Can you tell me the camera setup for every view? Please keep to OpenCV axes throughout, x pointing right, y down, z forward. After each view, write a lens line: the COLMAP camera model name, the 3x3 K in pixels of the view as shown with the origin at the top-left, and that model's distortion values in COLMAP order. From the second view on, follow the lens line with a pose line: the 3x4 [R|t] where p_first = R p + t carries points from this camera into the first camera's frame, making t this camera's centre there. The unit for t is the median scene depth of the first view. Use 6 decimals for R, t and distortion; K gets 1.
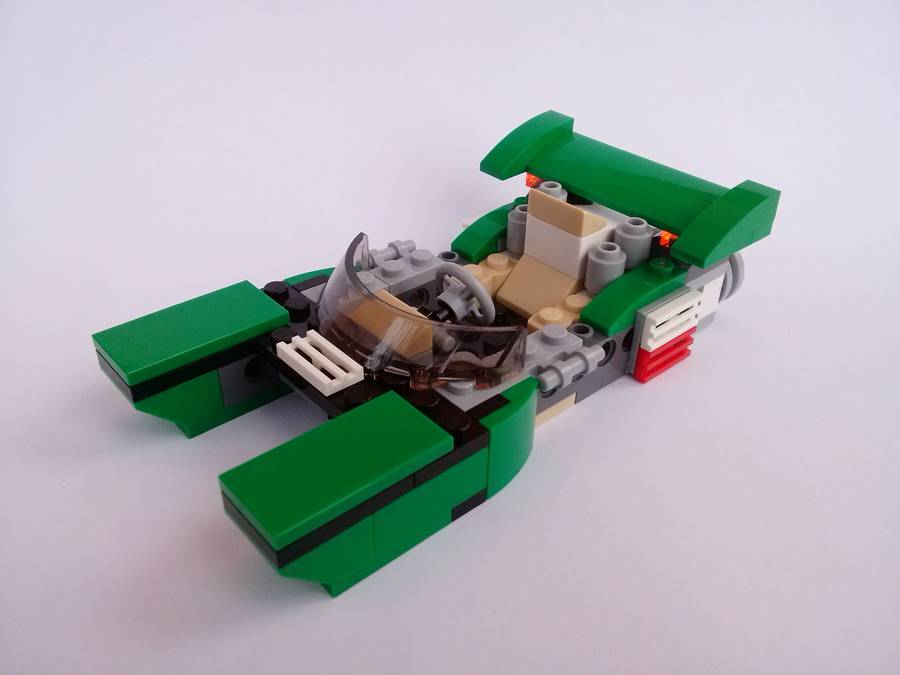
lens RADIAL K [[842.5, 0, 451.1], [0, 842.5, 330.7], [0, 0, 1]] dist [0.029821, 0.000000]
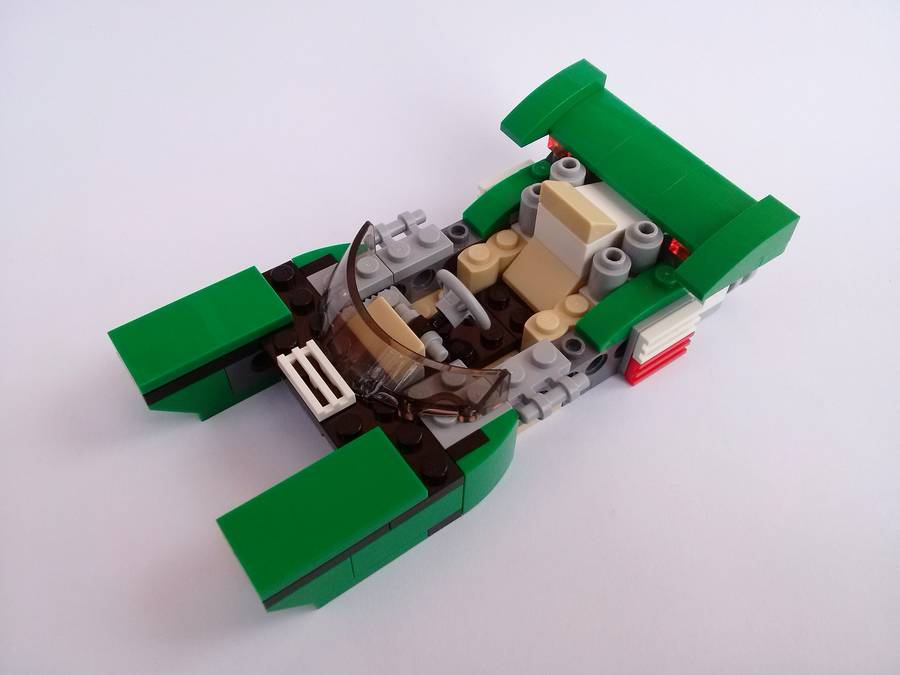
lens RADIAL K [[842.5, 0, 453.1], [0, 842.5, 335.3], [0, 0, 1]] dist [0.029821, 0.000000]
pose [[0.995187, 0.081003, -0.055144, 0.061565], [-0.058970, 0.944497, 0.323185, -0.322513], [0.078262, -0.318378, 0.944728, 0.021171]]
